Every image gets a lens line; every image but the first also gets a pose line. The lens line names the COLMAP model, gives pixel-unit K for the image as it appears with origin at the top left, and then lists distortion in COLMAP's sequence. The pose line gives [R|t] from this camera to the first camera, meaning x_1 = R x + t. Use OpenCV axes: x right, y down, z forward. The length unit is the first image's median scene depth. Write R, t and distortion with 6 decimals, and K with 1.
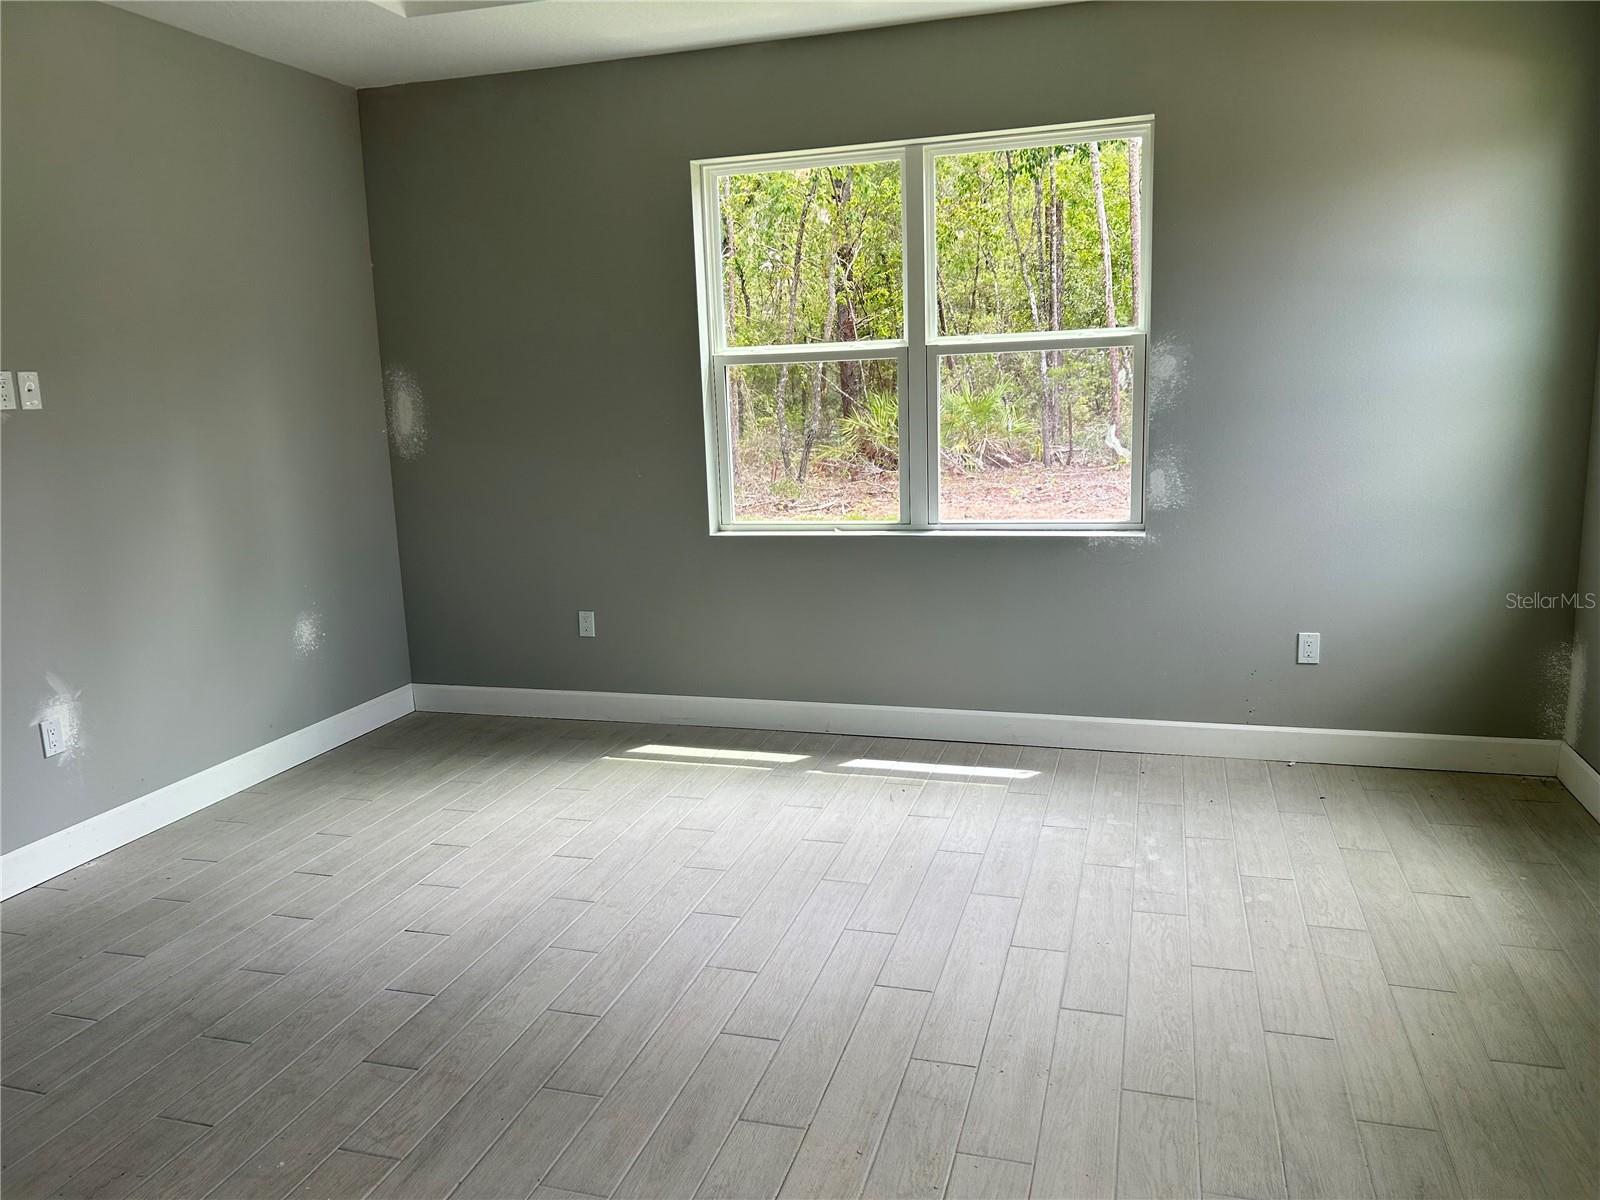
lens RADIAL K [[1205.6, 0, 800.9], [0, 1205.6, 605.5], [0, 0, 1]] dist [0.060187, -0.078547]
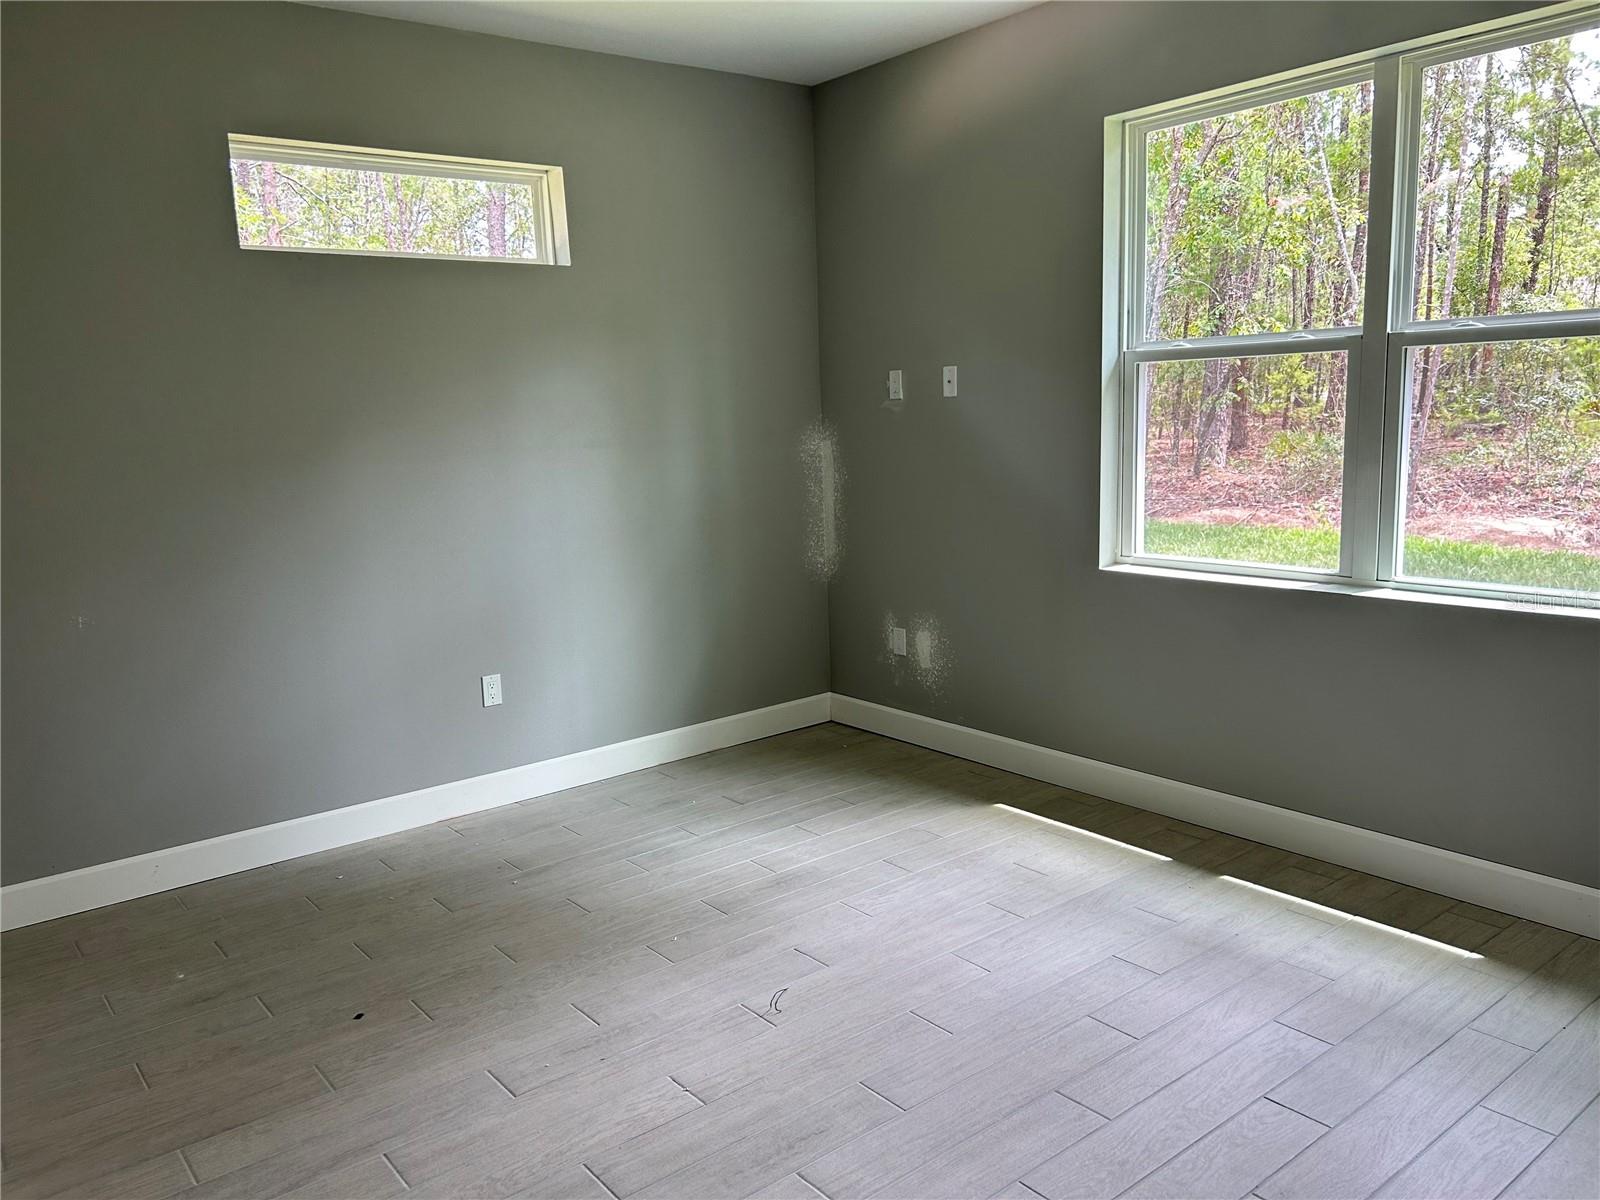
lens RADIAL K [[1205.6, 0, 800.9], [0, 1205.6, 605.5], [0, 0, 1]] dist [0.060187, -0.078547]
pose [[0.827824, 0.103296, -0.551396, 0.223018], [-0.096908, 0.994456, 0.040807, -0.048058], [0.552555, 0.019653, 0.833245, 0.195845]]
